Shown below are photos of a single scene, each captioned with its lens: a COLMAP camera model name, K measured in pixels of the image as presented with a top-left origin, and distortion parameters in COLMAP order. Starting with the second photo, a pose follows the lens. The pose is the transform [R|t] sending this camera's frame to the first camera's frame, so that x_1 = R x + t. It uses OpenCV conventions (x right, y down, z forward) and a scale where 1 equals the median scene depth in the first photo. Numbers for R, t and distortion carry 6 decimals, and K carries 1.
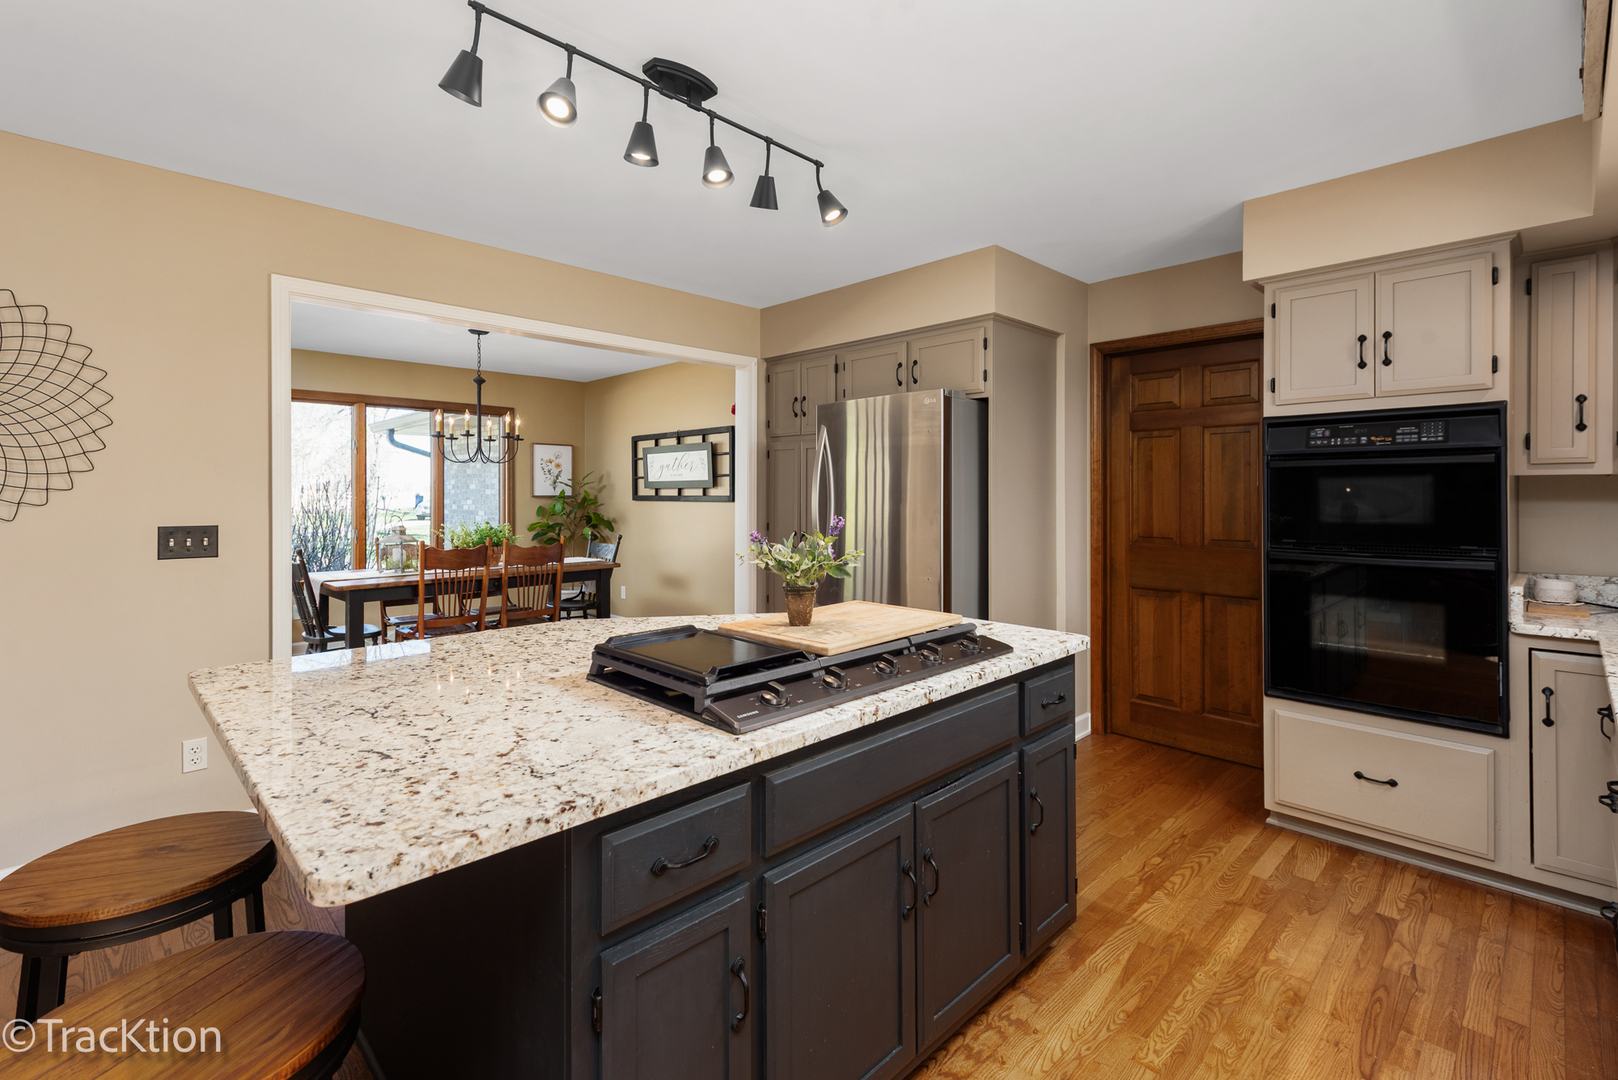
lens RADIAL K [[718.1, 0, 828.4], [0, 718.1, 495.7], [0, 0, 1]] dist [0.012070, -0.000704]
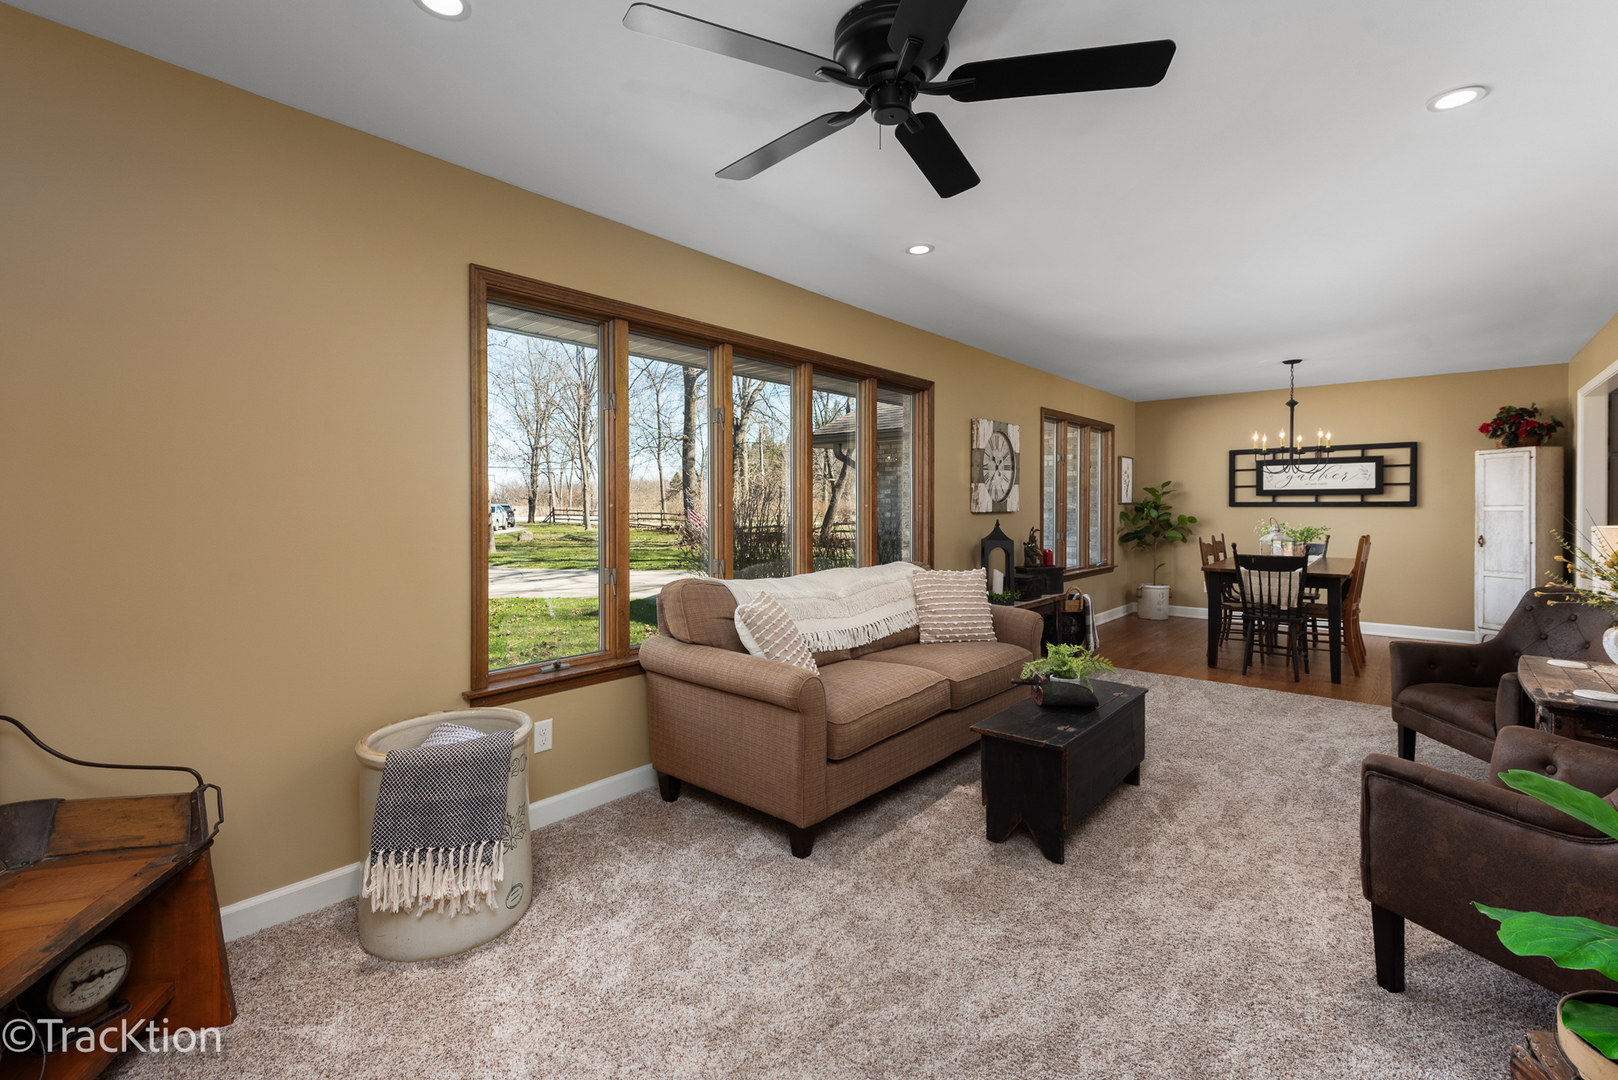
lens RADIAL K [[718.1, 0, 804.0], [0, 718.1, 514.6], [0, 0, 1]] dist [0.012070, -0.000704]
pose [[0.996784, -0.003348, 0.080060, -1.220996], [0.002552, 0.999946, 0.010034, 0.007318], [-0.080090, -0.009798, 0.996740, -0.107750]]
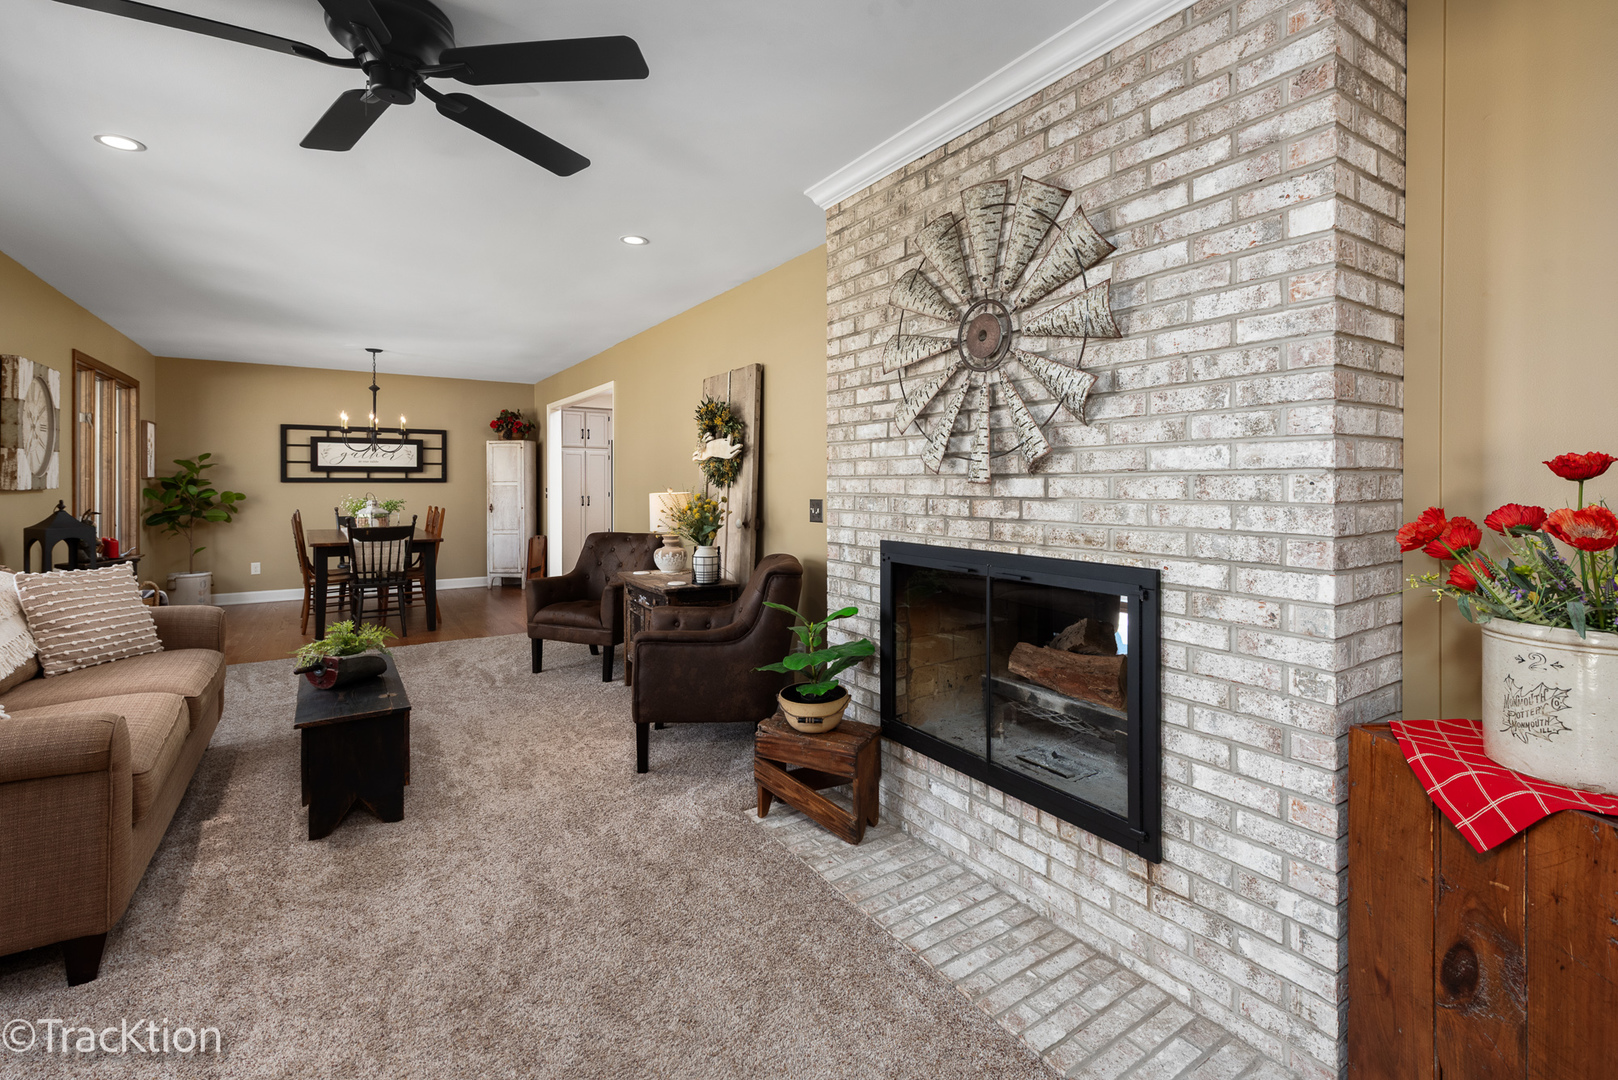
lens RADIAL K [[718.1, 0, 829.1], [0, 718.1, 484.0], [0, 0, 1]] dist [0.012070, -0.000704]
pose [[0.190992, -0.005175, 0.981578, -1.415245], [0.001743, 0.999986, 0.004933, 0.006280], [-0.981590, 0.000769, 0.190998, -0.050591]]
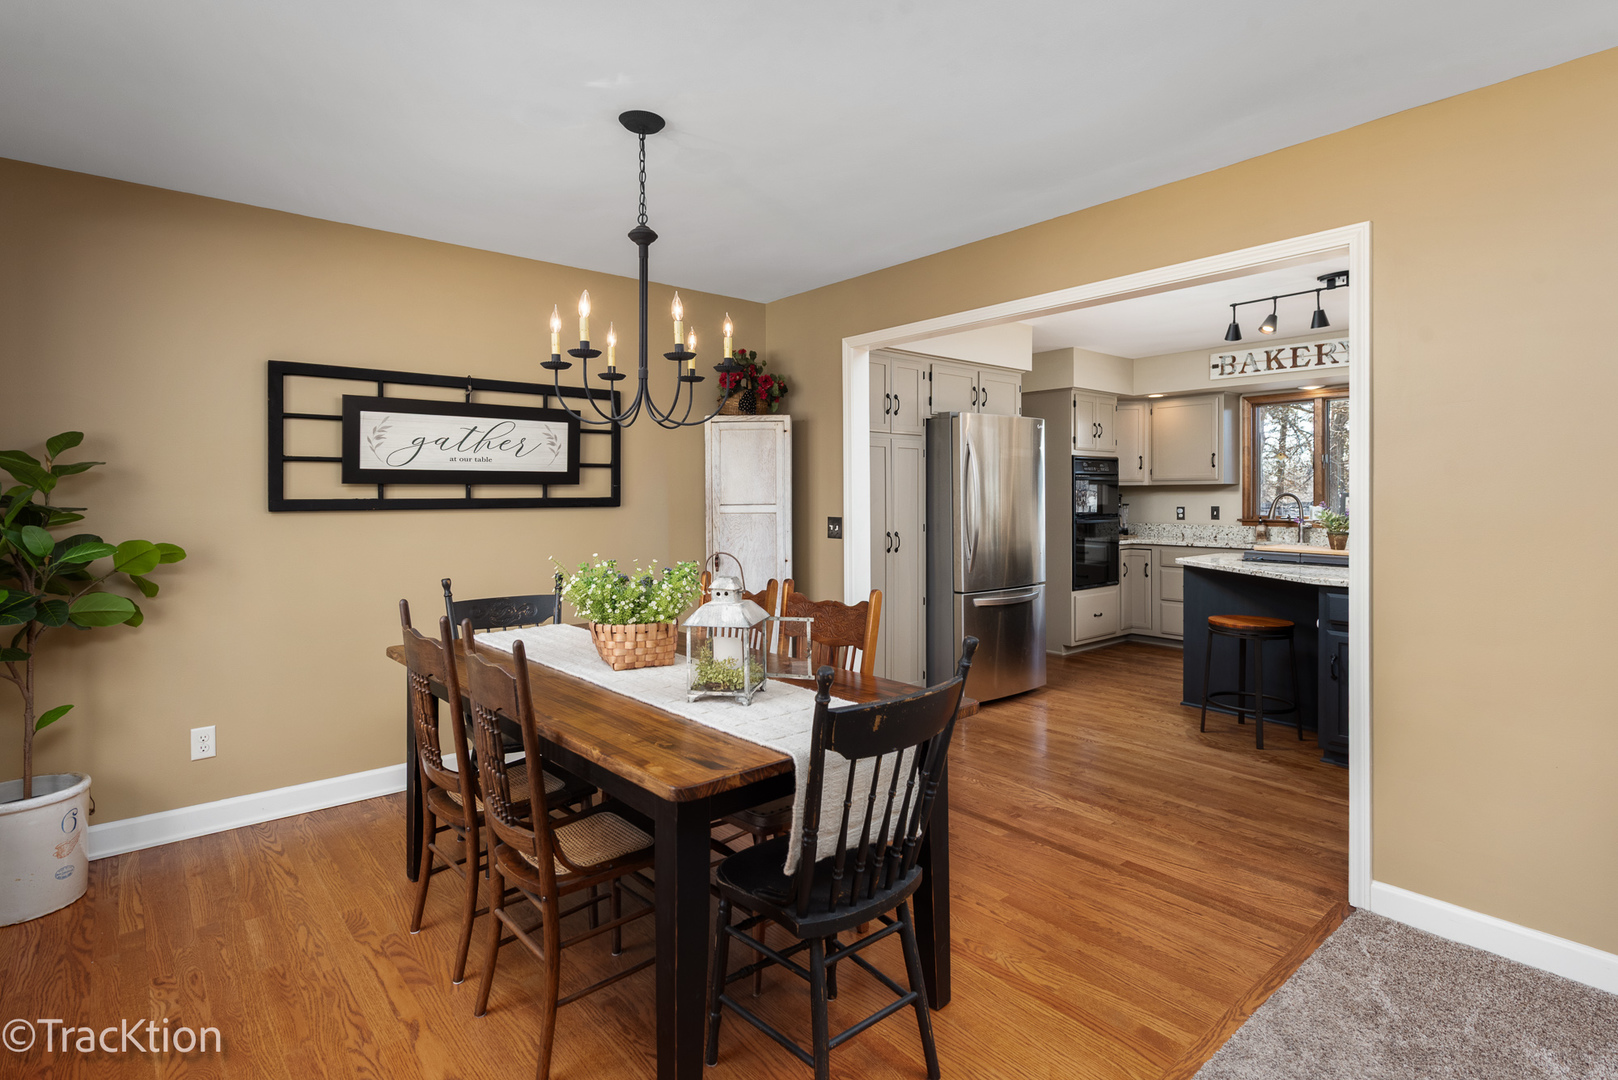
lens RADIAL K [[810.5, 0, 821.8], [0, 810.5, 496.5], [0, 0, 1]] dist [0.021937, 0.000308]
pose [[0.084893, -0.009579, 0.996344, -0.854777], [0.003355, 0.999951, 0.009328, -0.006699], [-0.996384, 0.002551, 0.084921, 0.742349]]
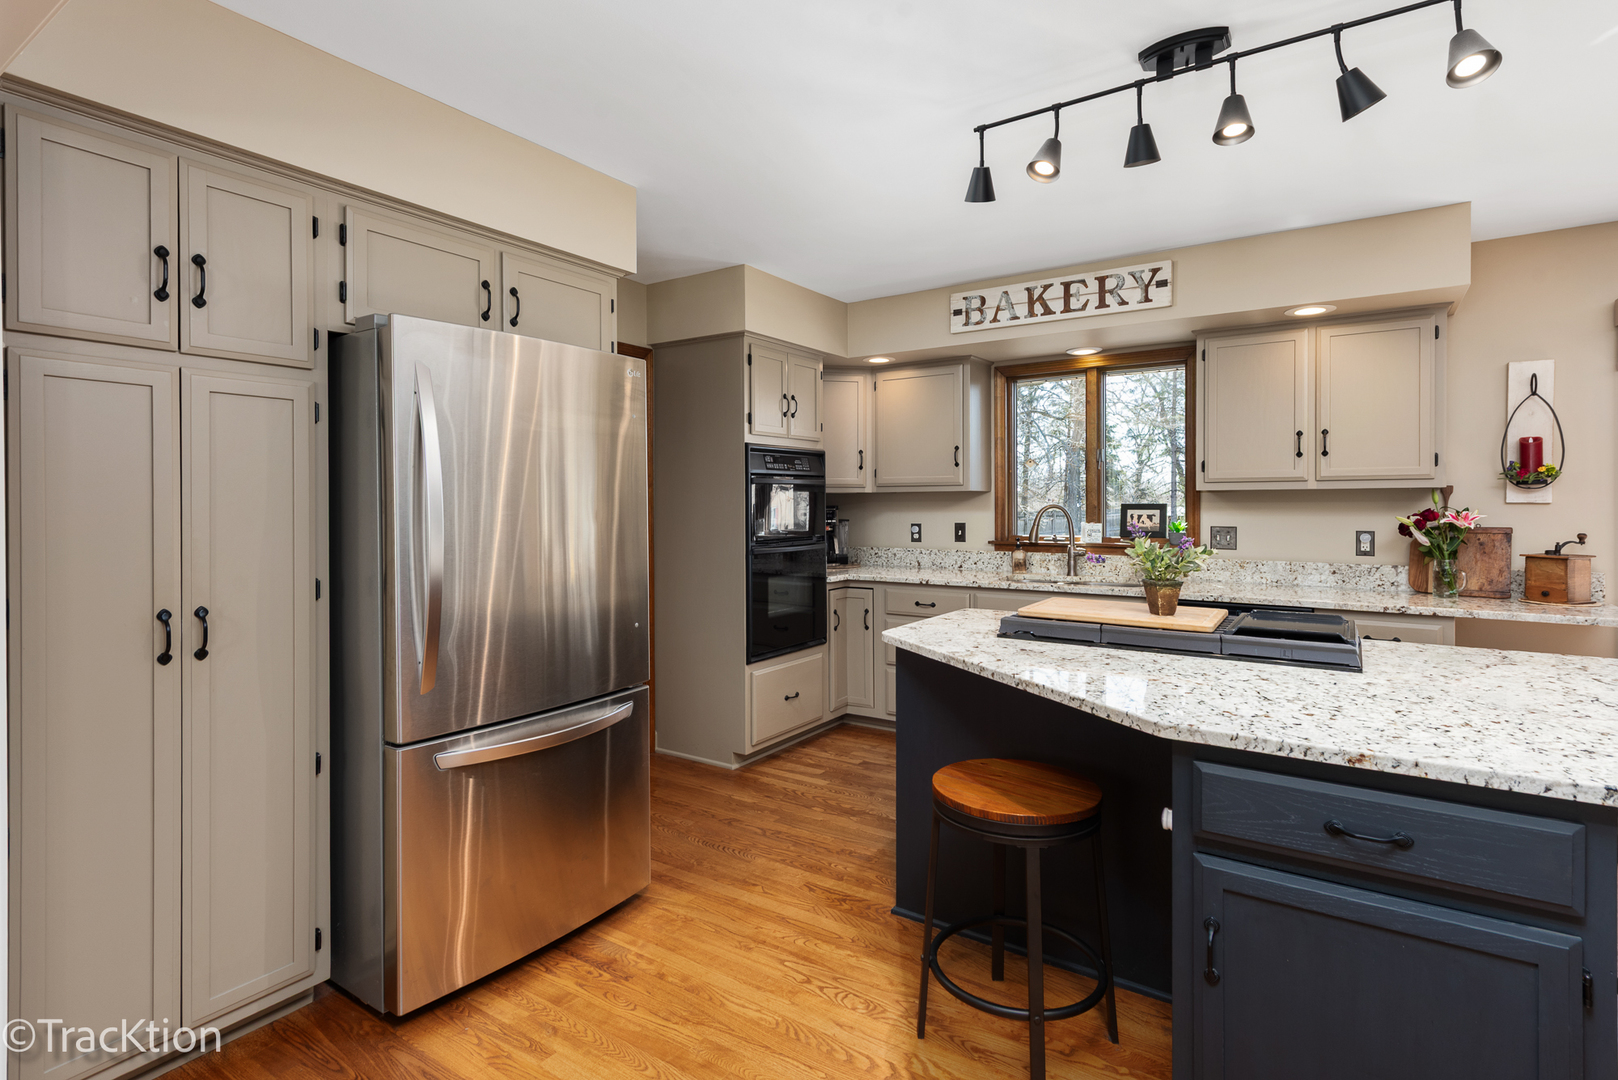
lens RADIAL K [[810.5, 0, 820.1], [0, 810.5, 495.4], [0, 0, 1]] dist [0.021937, 0.000308]
pose [[-0.181637, 0.003278, 0.983360, -0.393788], [0.001715, 0.999994, -0.003017, -0.005551], [-0.983364, 0.001138, -0.181641, 0.555500]]
